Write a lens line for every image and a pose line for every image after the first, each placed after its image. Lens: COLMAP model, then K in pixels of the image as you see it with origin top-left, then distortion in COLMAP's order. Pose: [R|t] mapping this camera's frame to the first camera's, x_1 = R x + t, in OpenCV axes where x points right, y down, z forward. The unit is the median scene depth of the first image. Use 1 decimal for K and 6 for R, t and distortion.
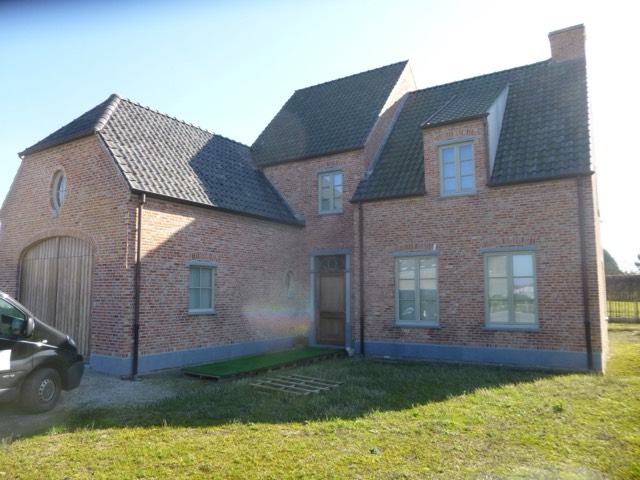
lens RADIAL K [[474.8, 0, 318.7], [0, 474.8, 240.0], [0, 0, 1]] dist [-0.043345, 0.000624]
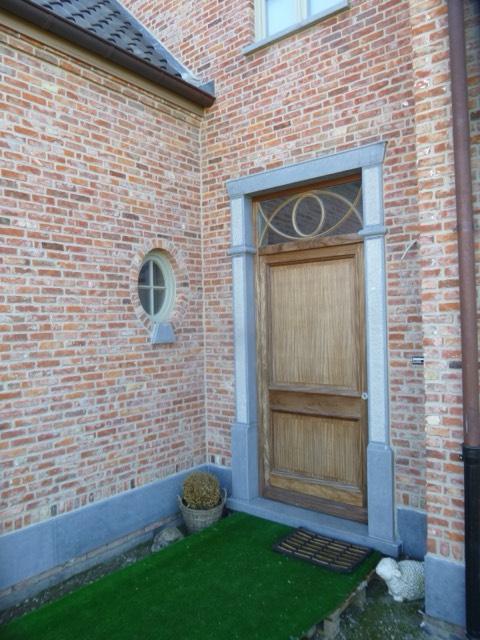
lens RADIAL K [[474.8, 0, 240.6], [0, 474.8, 320.1], [0, 0, 1]] dist [-0.043345, 0.000624]
pose [[0.993012, -0.024561, -0.115425, 0.019694], [0.036503, 0.994061, 0.102518, 0.080842], [0.112222, -0.106015, 0.988012, 0.726213]]
